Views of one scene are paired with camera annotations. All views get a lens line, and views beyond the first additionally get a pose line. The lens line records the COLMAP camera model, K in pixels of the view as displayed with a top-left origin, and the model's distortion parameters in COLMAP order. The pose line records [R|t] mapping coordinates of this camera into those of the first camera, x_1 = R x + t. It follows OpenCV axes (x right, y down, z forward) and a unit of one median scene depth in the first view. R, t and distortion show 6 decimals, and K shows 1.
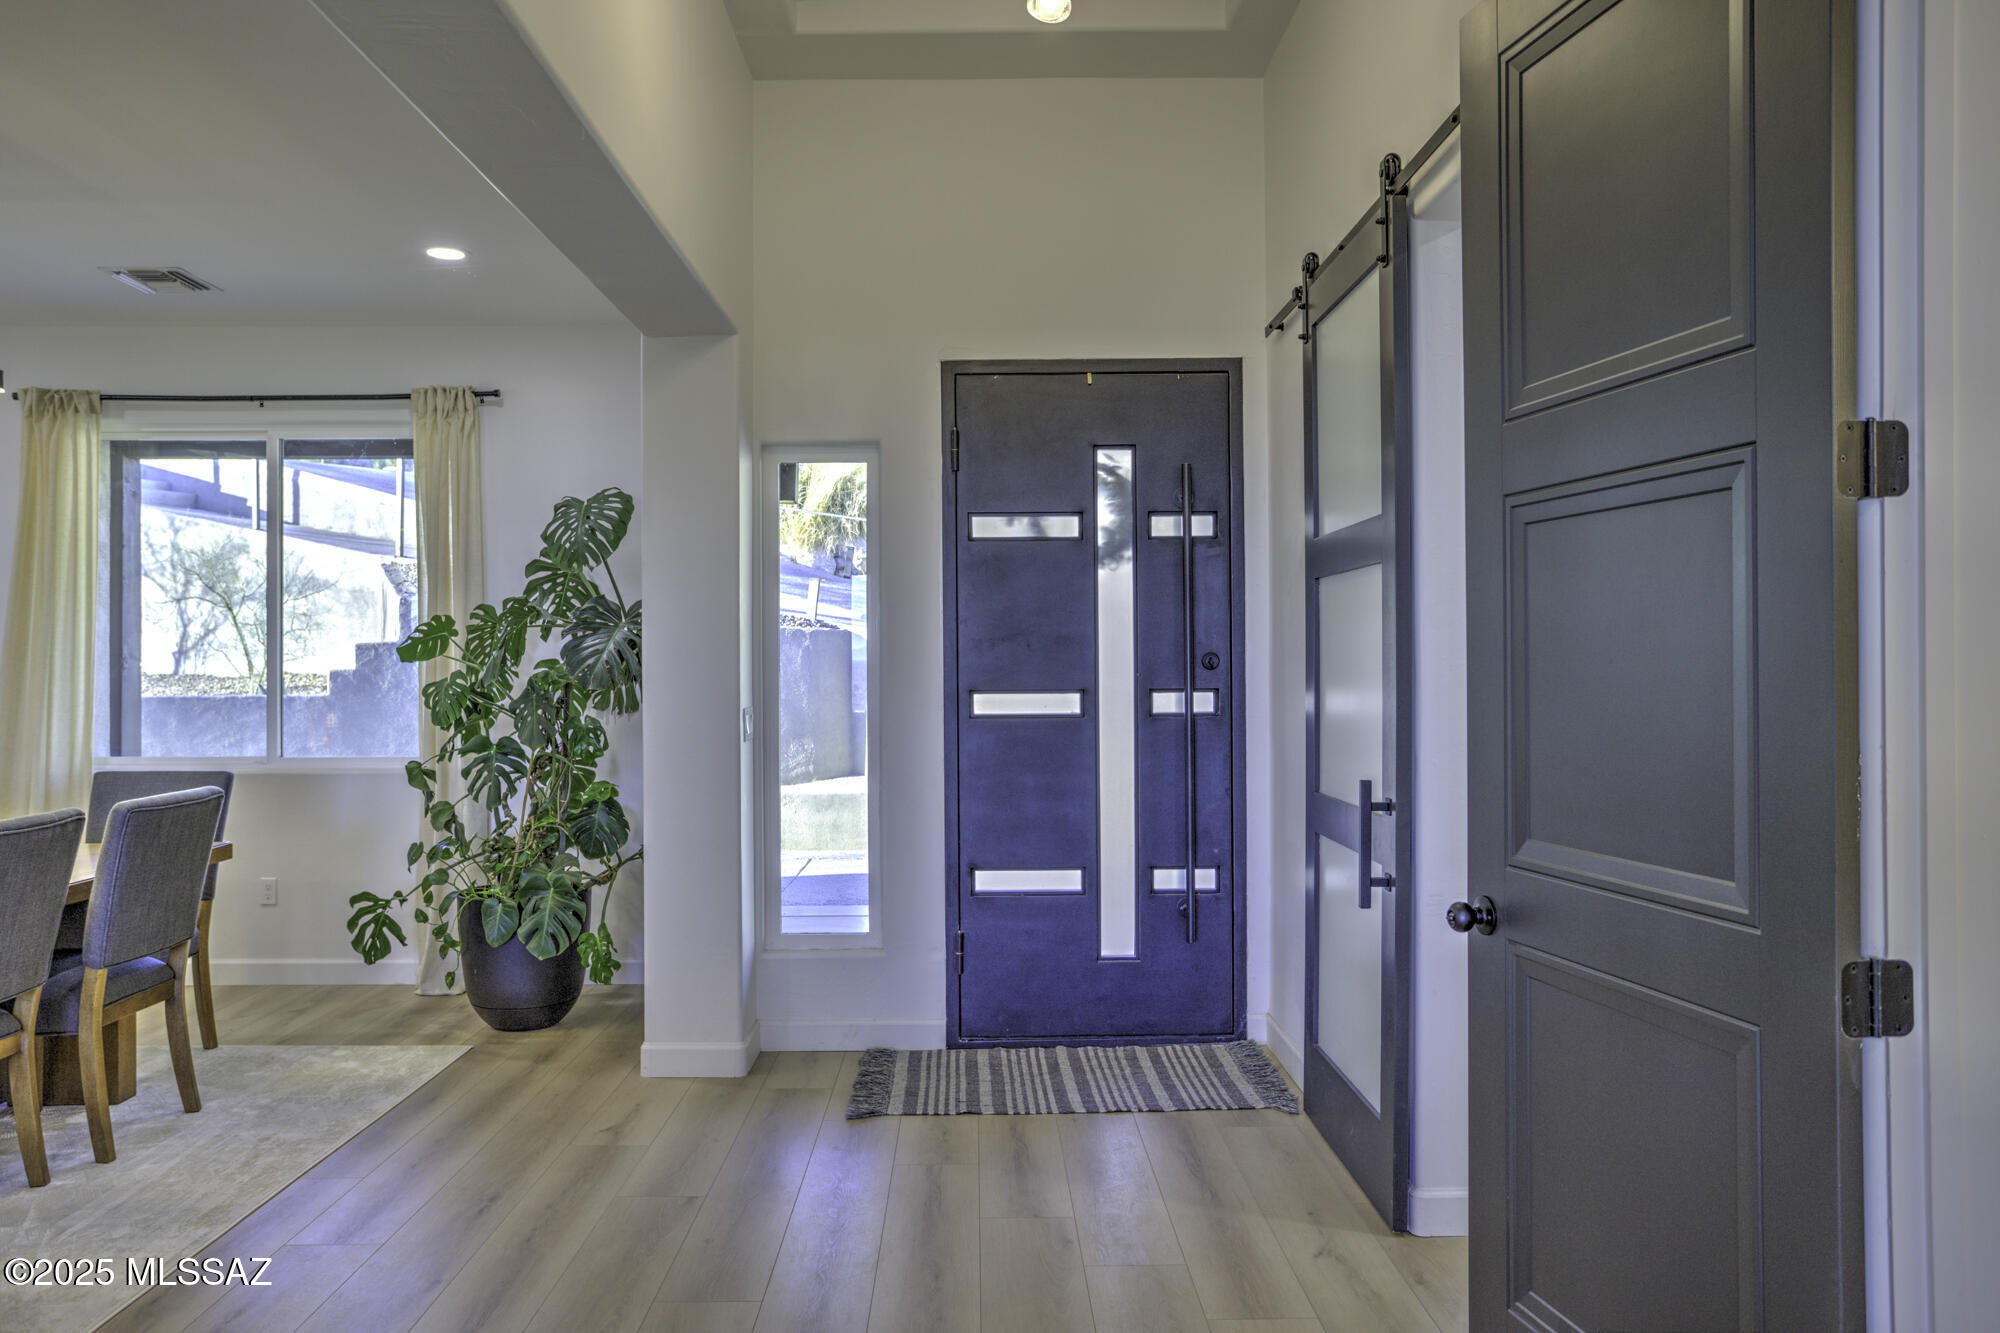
lens RADIAL K [[1416.9, 0, 984.1], [0, 1416.9, 653.2], [0, 0, 1]] dist [-0.020653, 0.014261]
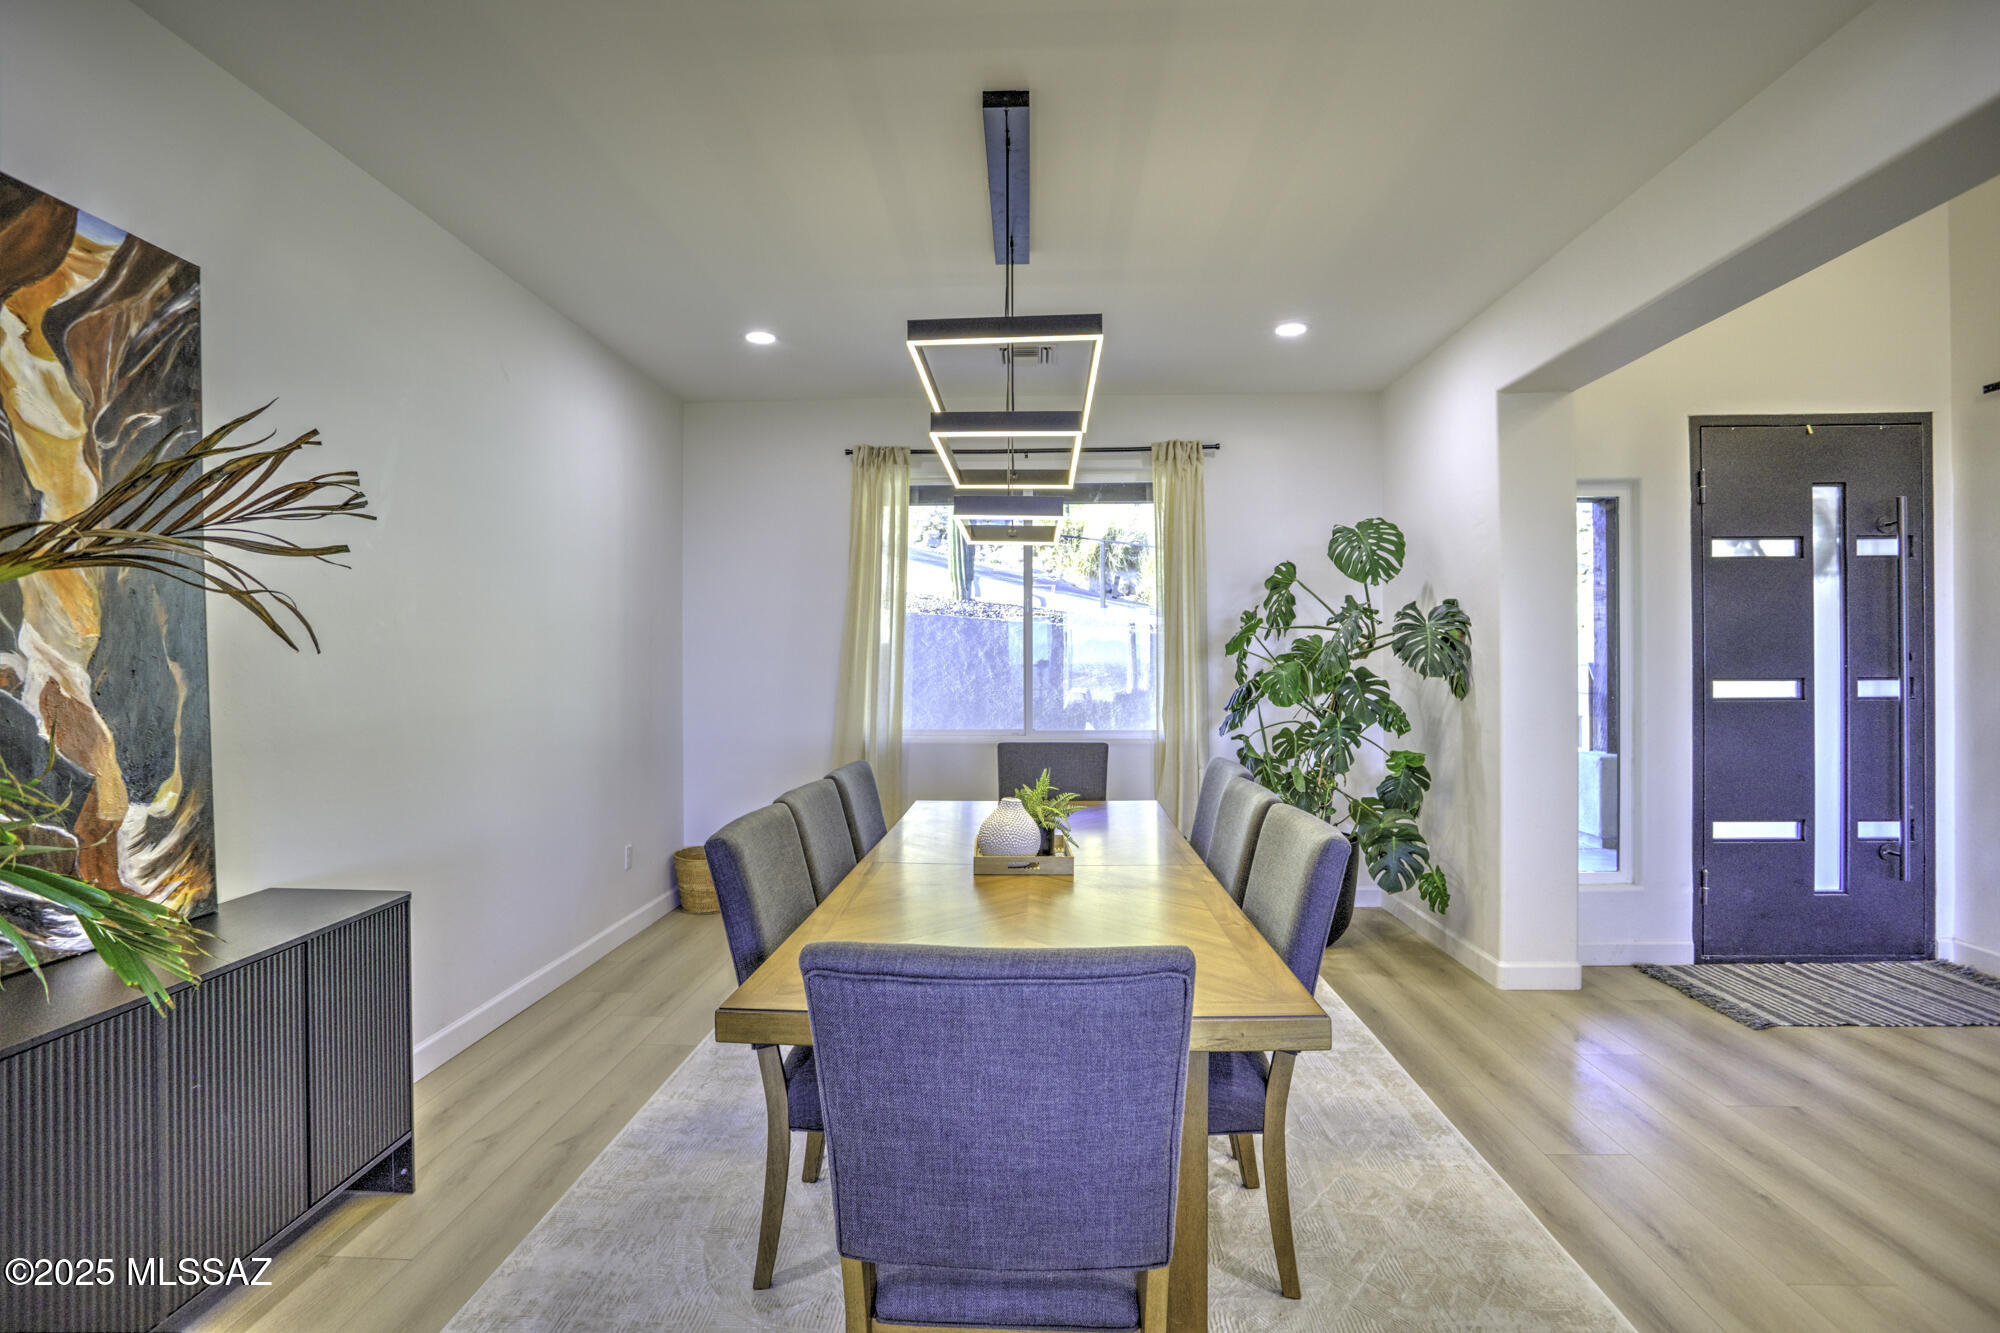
lens RADIAL K [[975.8, 0, 993.6], [0, 975.8, 657.0], [0, 0, 1]] dist [-0.063436, 0.024170]
pose [[0.998427, 0.001042, -0.056056, -0.595623], [-0.000839, 0.999993, 0.003656, 0.004544], [0.056060, -0.003603, 0.998421, 0.128512]]
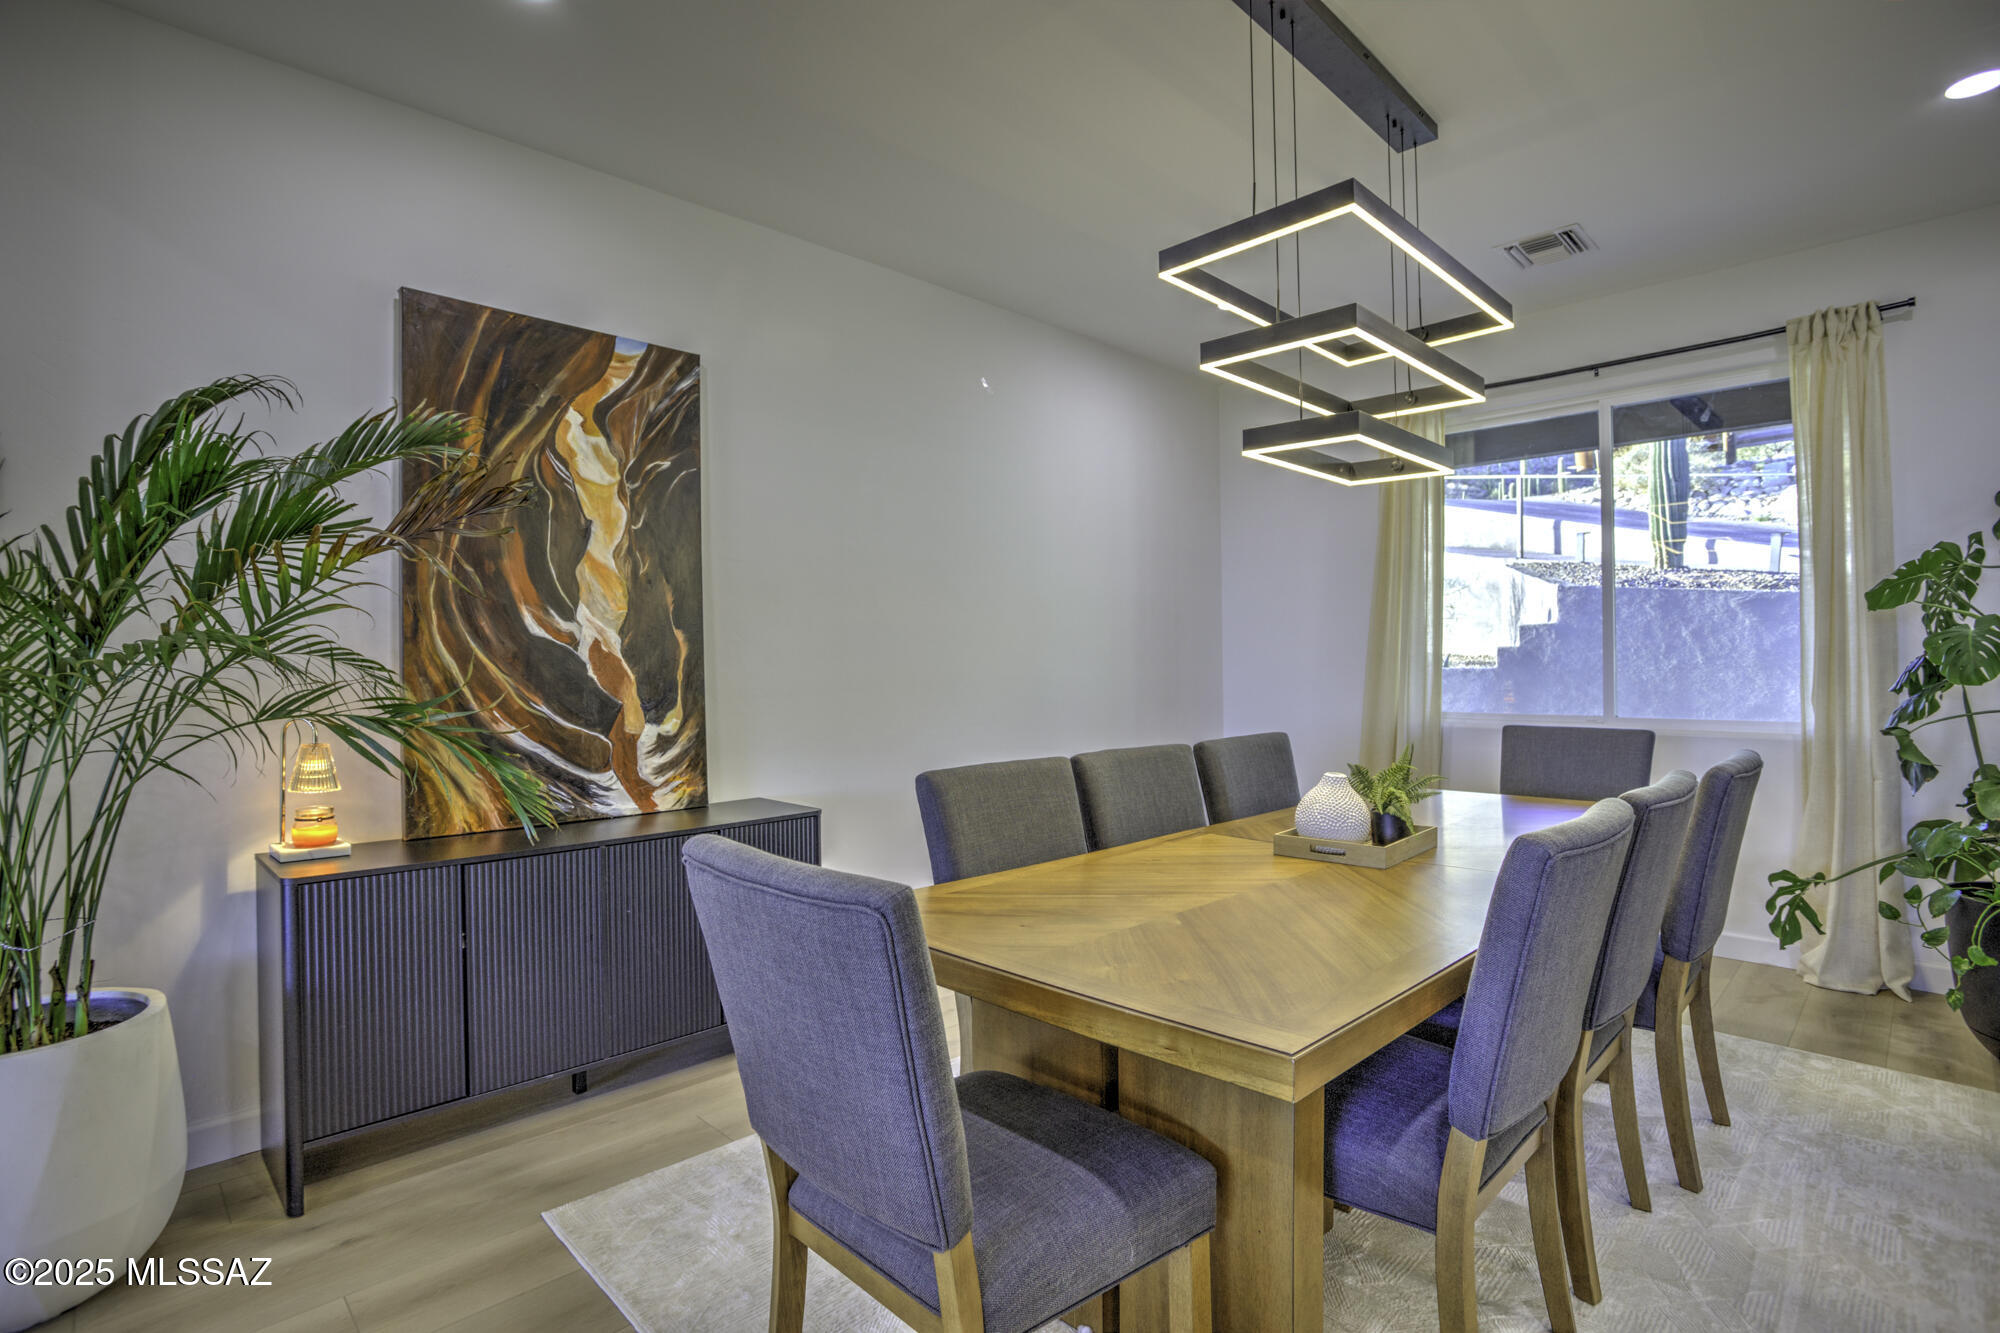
lens RADIAL K [[975.8, 0, 990.5], [0, 975.8, 654.3], [0, 0, 1]] dist [-0.063436, 0.024170]
pose [[0.693960, -0.007591, -0.719974, -0.388920], [0.012255, 0.999924, 0.001269, 0.026507], [0.719910, -0.009704, 0.694000, 0.238340]]
